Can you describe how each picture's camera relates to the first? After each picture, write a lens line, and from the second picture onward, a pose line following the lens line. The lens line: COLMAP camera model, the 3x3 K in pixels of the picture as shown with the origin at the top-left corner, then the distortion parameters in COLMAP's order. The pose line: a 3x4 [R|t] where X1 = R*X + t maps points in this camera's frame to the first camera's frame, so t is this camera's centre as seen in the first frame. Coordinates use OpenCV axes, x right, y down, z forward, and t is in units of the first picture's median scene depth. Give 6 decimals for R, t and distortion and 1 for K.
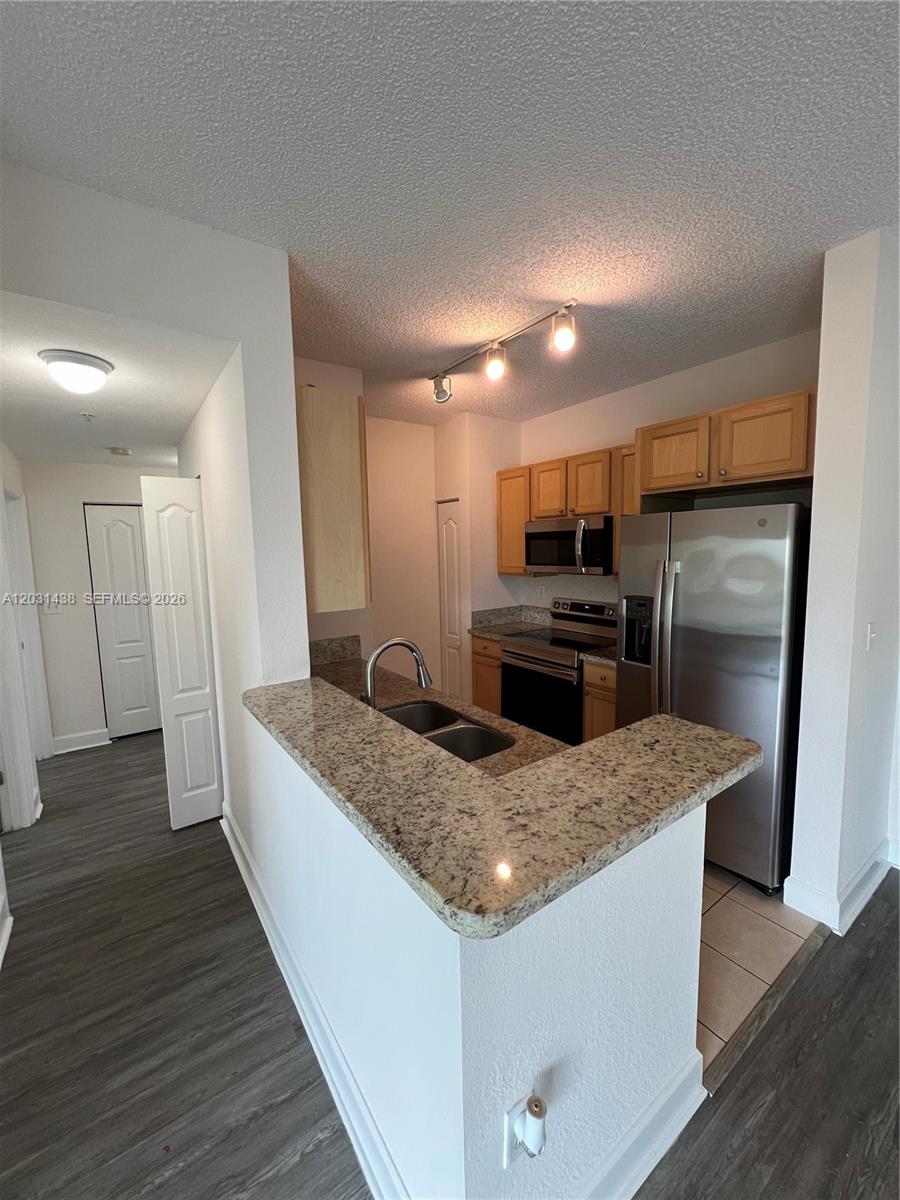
lens RADIAL K [[480.6, 0, 457.4], [0, 480.6, 599.9], [0, 0, 1]] dist [-0.000602, -0.000002]
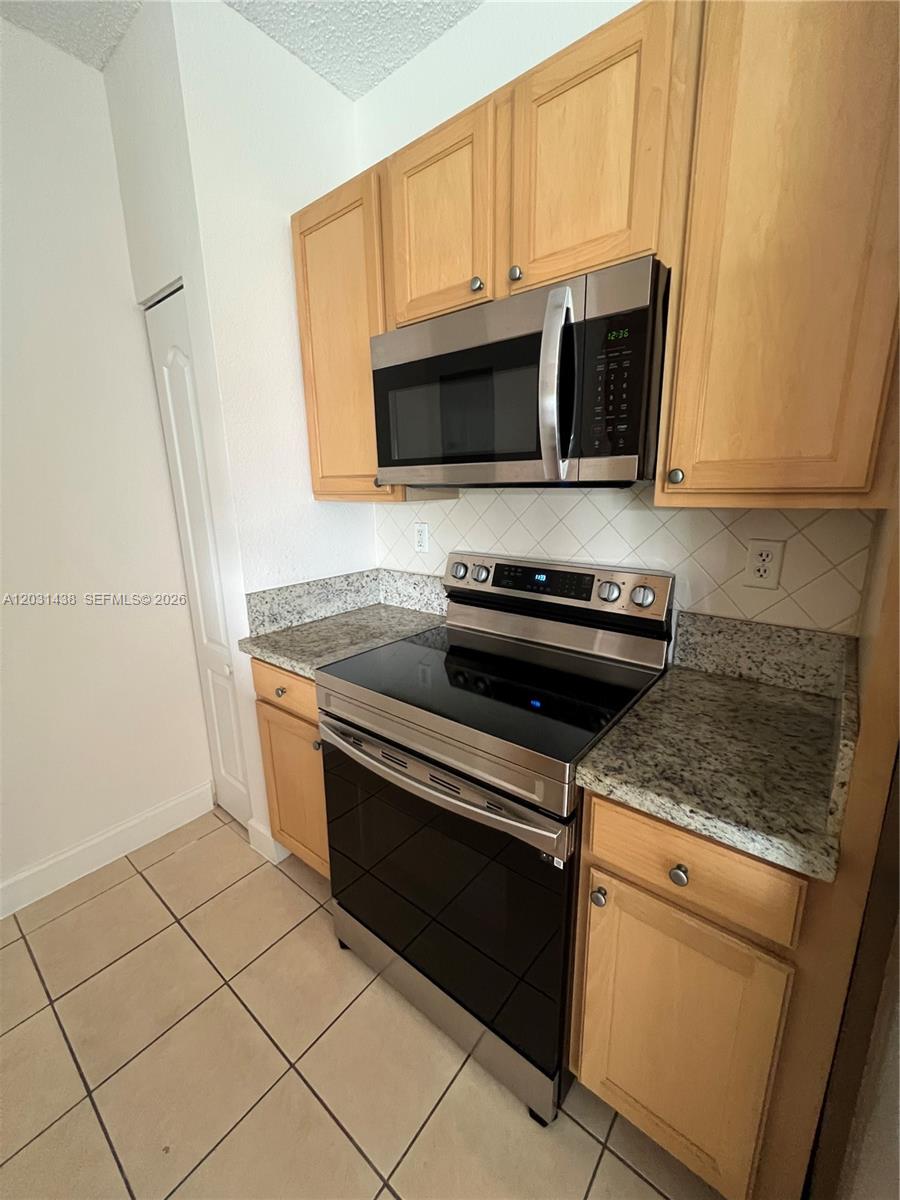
lens RADIAL K [[482.0, 0, 454.6], [0, 482.0, 595.9], [0, 0, 1]] dist [-0.000633, -0.000022]
pose [[0.964220, -0.053694, 0.259610, 0.096969], [0.023268, 0.992636, 0.118883, -0.017502], [-0.264081, -0.108588, 0.958368, 0.621758]]
